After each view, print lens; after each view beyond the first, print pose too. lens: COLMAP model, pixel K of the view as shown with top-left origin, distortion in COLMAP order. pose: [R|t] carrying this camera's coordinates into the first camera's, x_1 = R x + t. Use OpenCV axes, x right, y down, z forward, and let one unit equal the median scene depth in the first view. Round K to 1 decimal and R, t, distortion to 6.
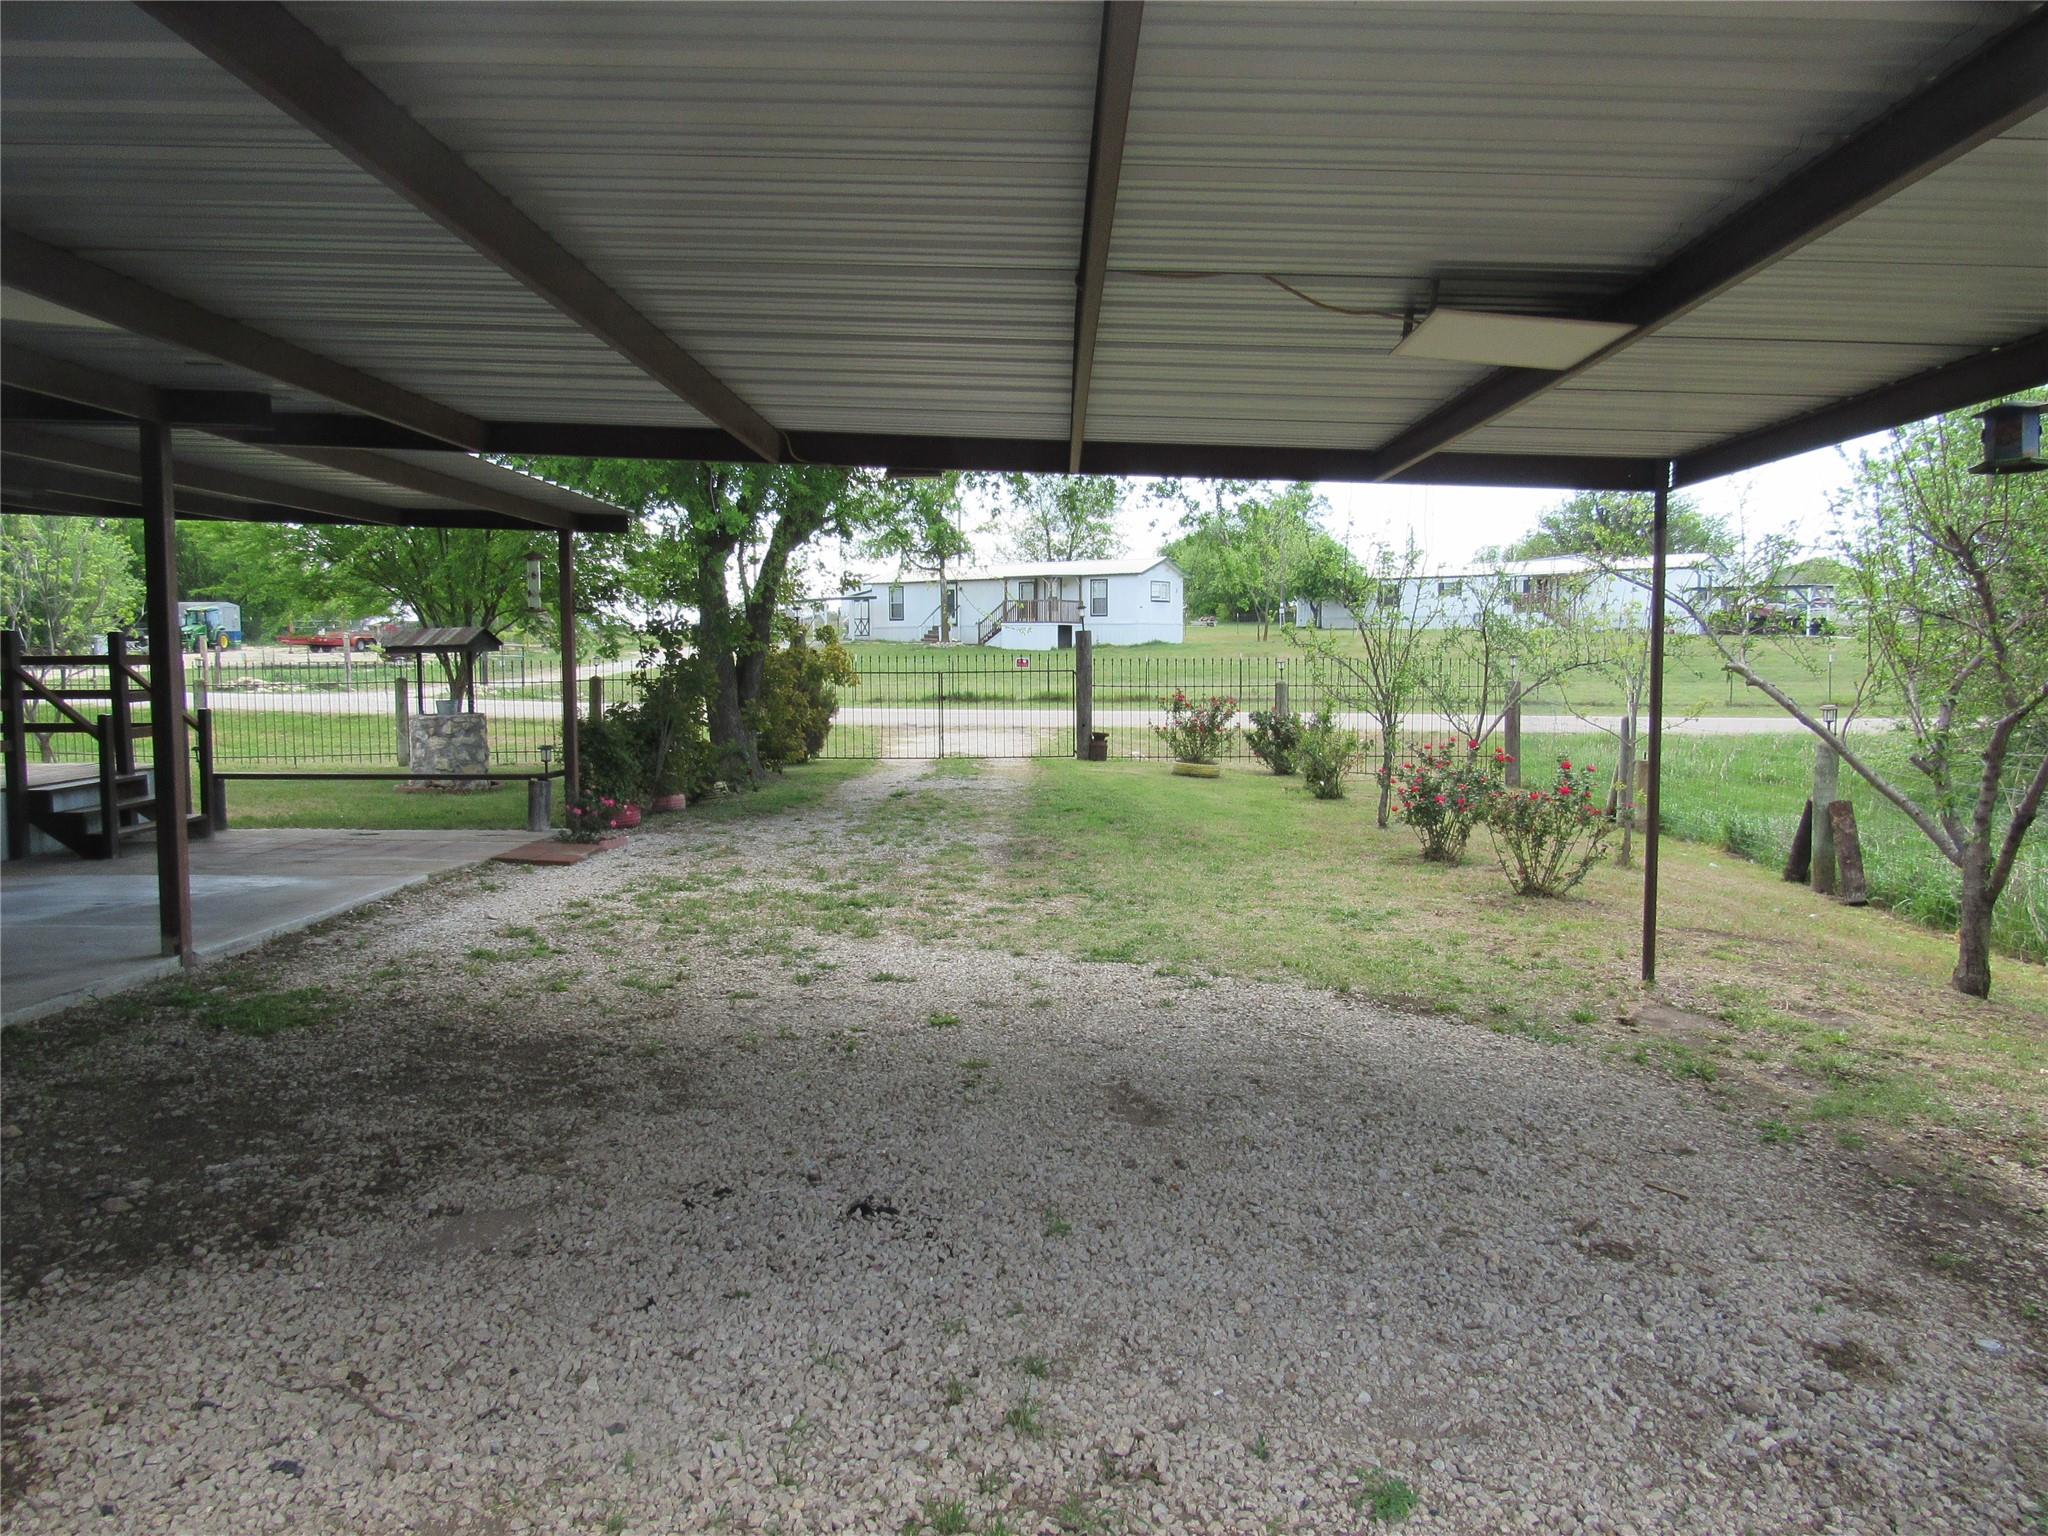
lens RADIAL K [[1474.7, 0, 1024.0], [0, 1474.7, 768.0], [0, 0, 1]] dist [-0.024736, 0.006515]
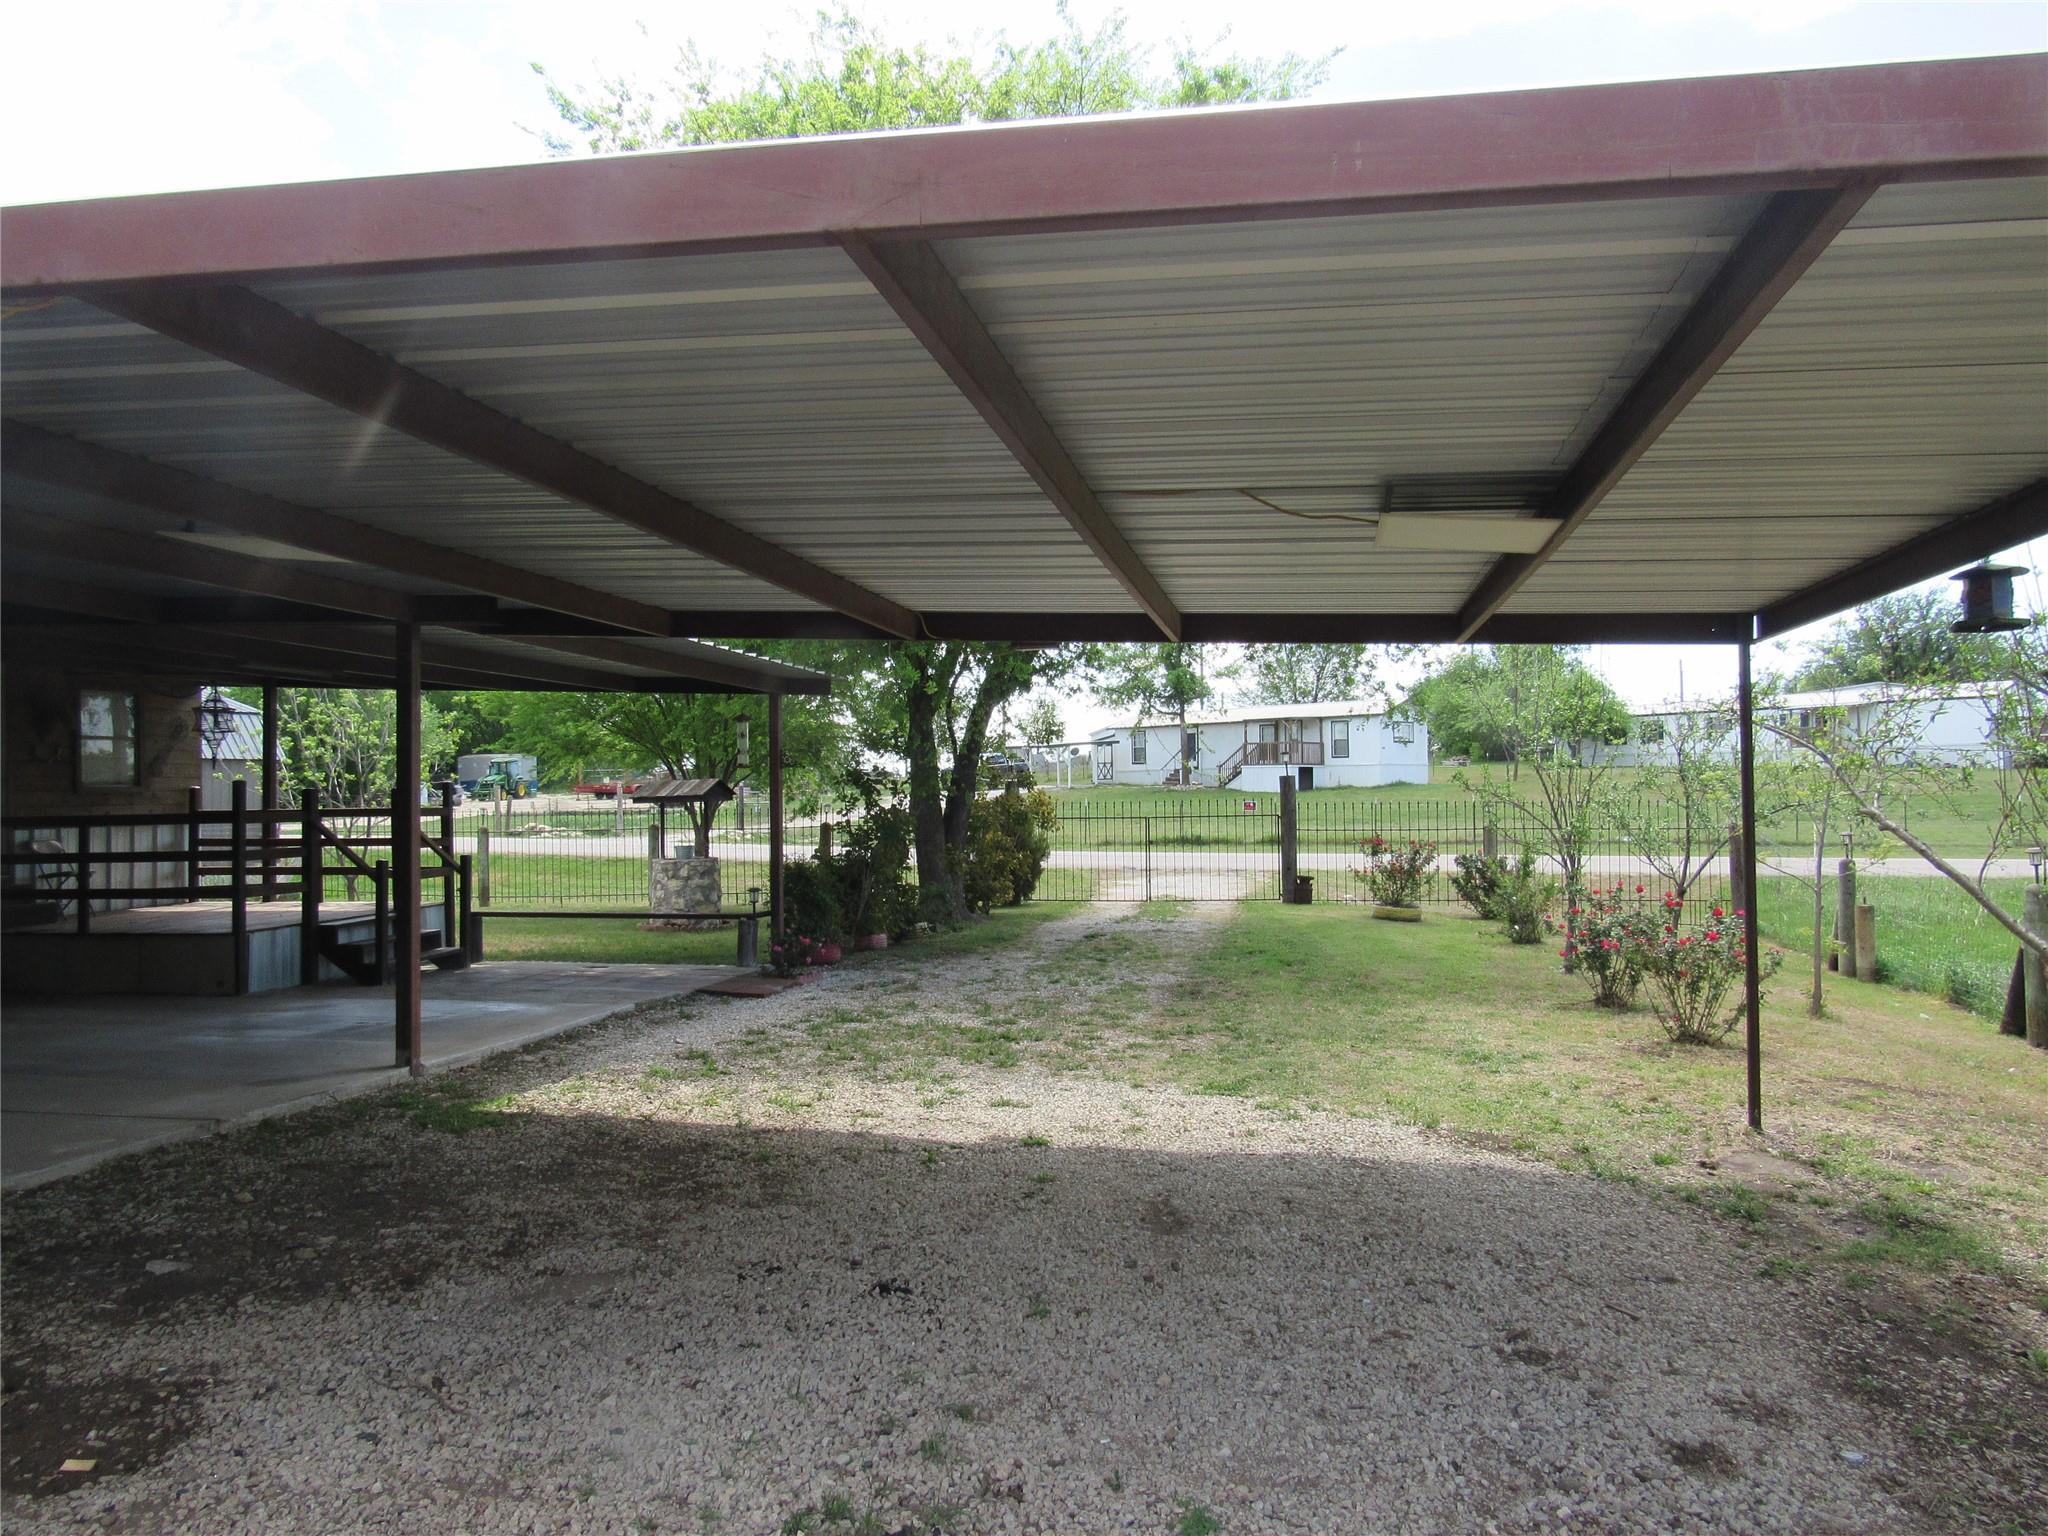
lens RADIAL K [[1474.7, 0, 1024.0], [0, 1474.7, 768.0], [0, 0, 1]] dist [-0.024736, 0.006515]
pose [[0.984724, -0.011554, -0.173737, 0.164573], [-0.005154, 0.995425, -0.095411, -0.001547], [0.174045, 0.094849, 0.980159, -0.132647]]
